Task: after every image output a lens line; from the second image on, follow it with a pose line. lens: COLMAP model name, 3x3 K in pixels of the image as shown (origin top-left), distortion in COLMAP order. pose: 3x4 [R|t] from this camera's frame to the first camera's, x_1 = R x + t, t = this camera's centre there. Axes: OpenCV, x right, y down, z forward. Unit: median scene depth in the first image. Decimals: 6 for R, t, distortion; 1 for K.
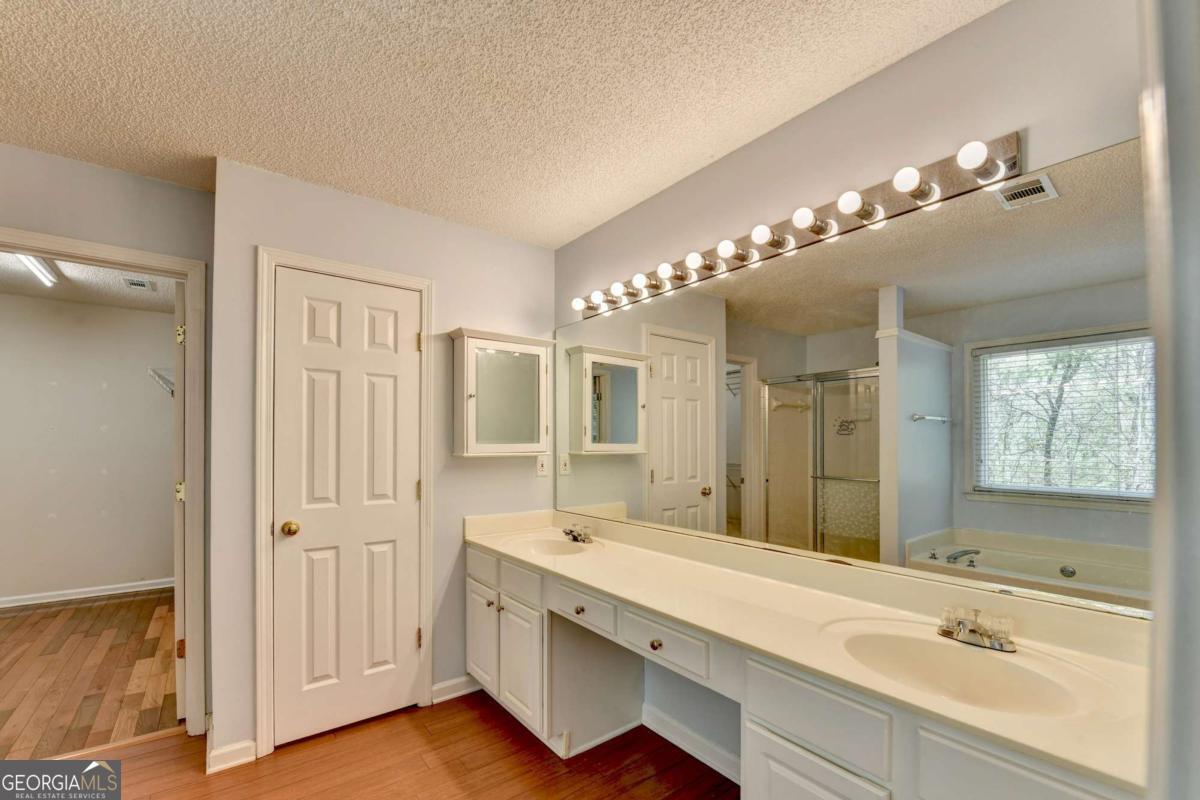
lens RADIAL K [[500.0, 0, 592.5], [0, 500.0, 444.6], [0, 0, 1]] dist [-0.014716, -0.002062]
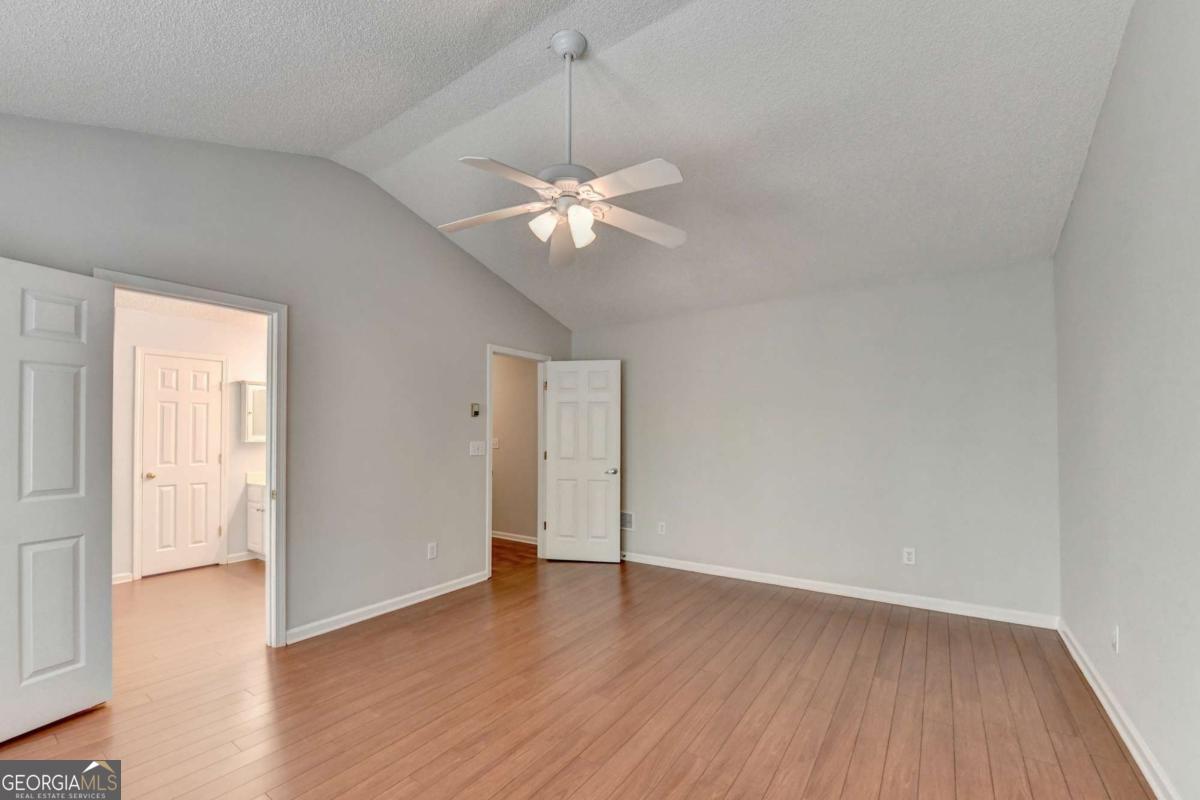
lens RADIAL K [[500.0, 0, 590.6], [0, 500.0, 423.3], [0, 0, 1]] dist [-0.014716, -0.002062]
pose [[0.957903, 0.002760, 0.287079, 0.557233], [0.000372, 0.999941, -0.010854, -0.032199], [-0.287092, 0.010504, 0.957845, -1.475827]]
